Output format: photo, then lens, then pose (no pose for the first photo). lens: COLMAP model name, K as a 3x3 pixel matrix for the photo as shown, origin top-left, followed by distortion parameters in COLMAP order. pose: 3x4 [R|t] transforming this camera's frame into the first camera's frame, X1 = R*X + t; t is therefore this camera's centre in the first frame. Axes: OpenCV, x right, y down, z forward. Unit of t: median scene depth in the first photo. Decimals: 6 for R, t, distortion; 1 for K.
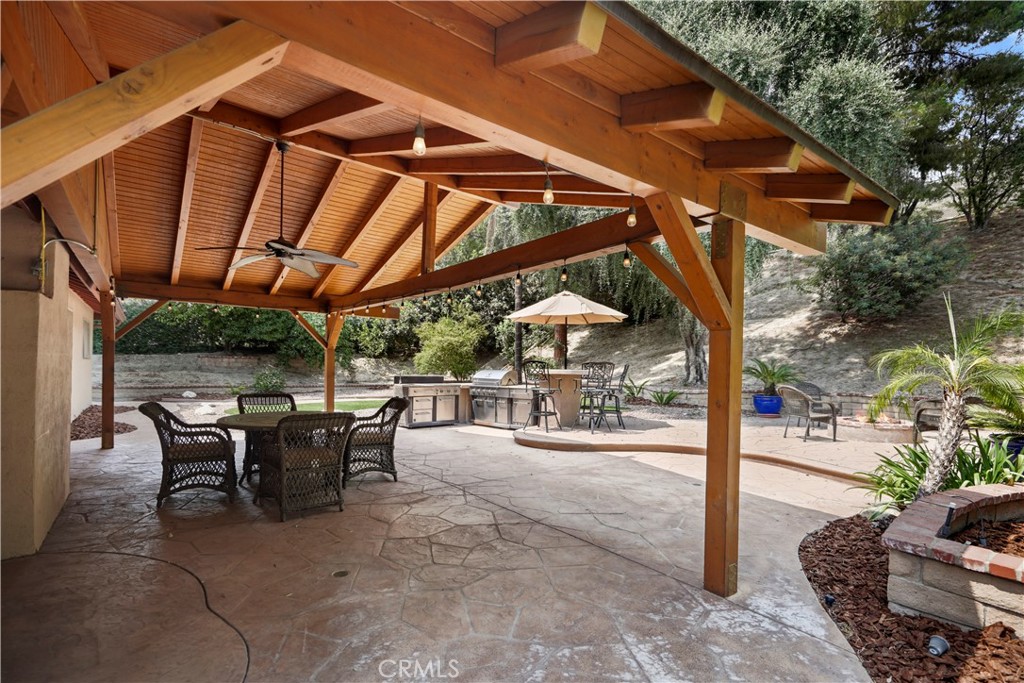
lens RADIAL K [[483.8, 0, 514.8], [0, 483.8, 366.2], [0, 0, 1]] dist [-0.001157, -0.000039]
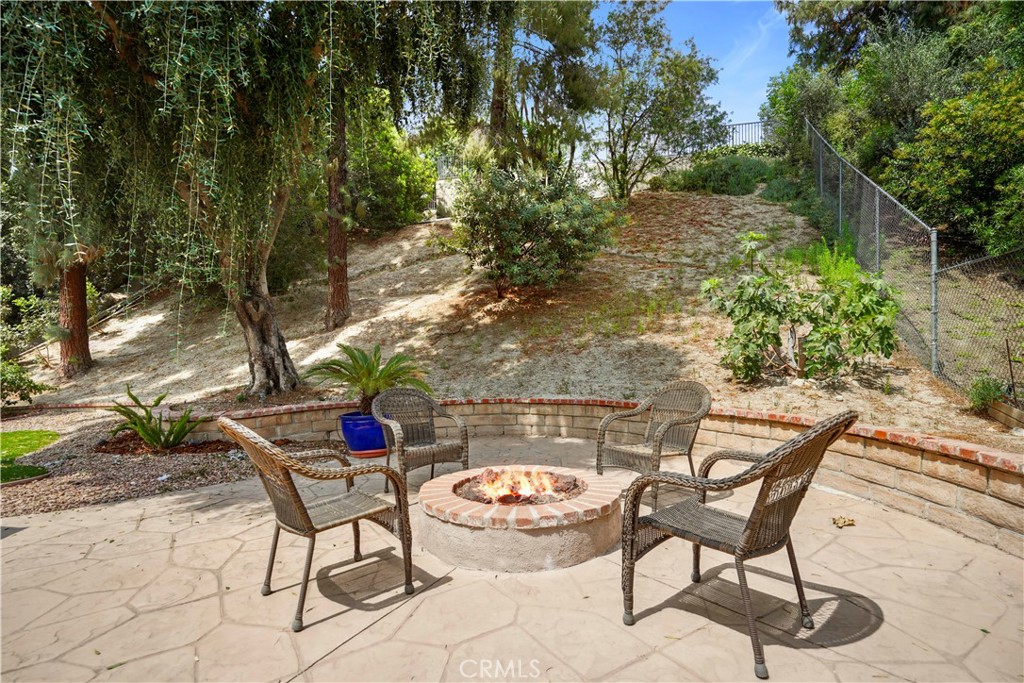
lens RADIAL K [[483.8, 0, 511.7], [0, 483.8, 341.9], [0, 0, 1]] dist [-0.001157, -0.000039]
pose [[0.839305, -0.010075, 0.543568, 0.306440], [0.038968, 0.998371, -0.041665, 0.009345], [-0.542263, 0.056152, 0.838331, 0.391876]]
